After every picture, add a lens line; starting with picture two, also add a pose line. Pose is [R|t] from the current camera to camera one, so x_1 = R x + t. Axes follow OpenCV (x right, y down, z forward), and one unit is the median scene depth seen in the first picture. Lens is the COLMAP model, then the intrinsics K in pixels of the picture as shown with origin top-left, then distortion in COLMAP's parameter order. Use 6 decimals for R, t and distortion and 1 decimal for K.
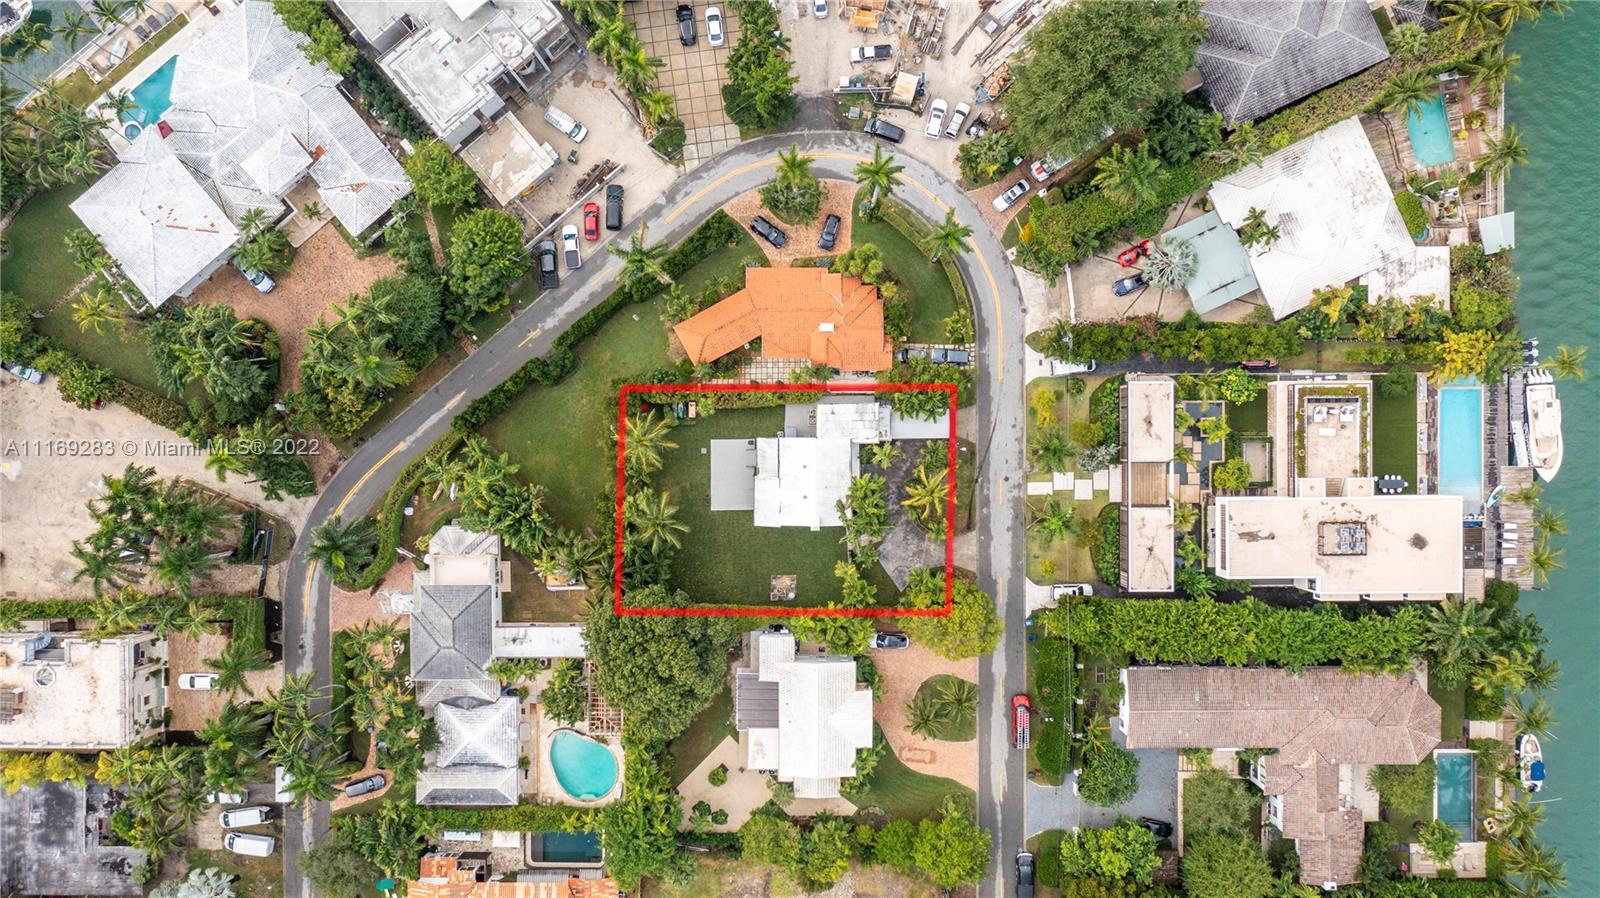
lens RADIAL K [[1240.9, 0, 800.0], [0, 1240.9, 449.0], [0, 0, 1]] dist [-0.228219, -0.000592]
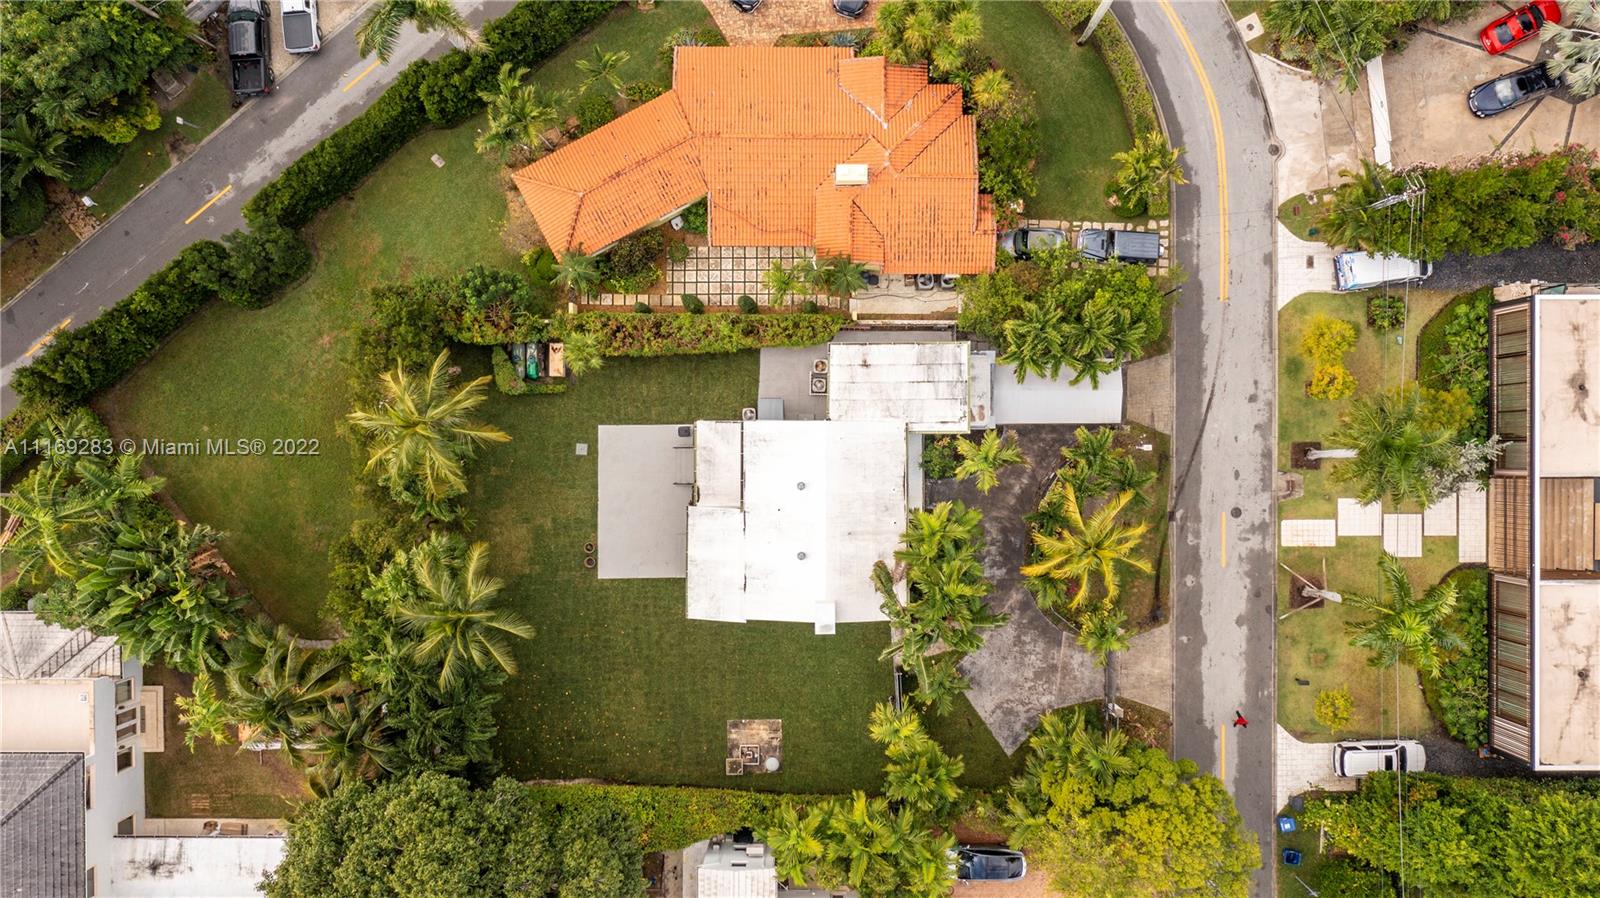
lens RADIAL K [[1240.9, 0, 800.0], [0, 1240.9, 449.0], [0, 0, 1]] dist [-0.228219, -0.000592]
pose [[0.999990, 0.003850, 0.002463, 0.002175], [-0.003840, 0.999984, -0.004088, 0.002990], [-0.002479, 0.004079, 0.999989, 0.558266]]
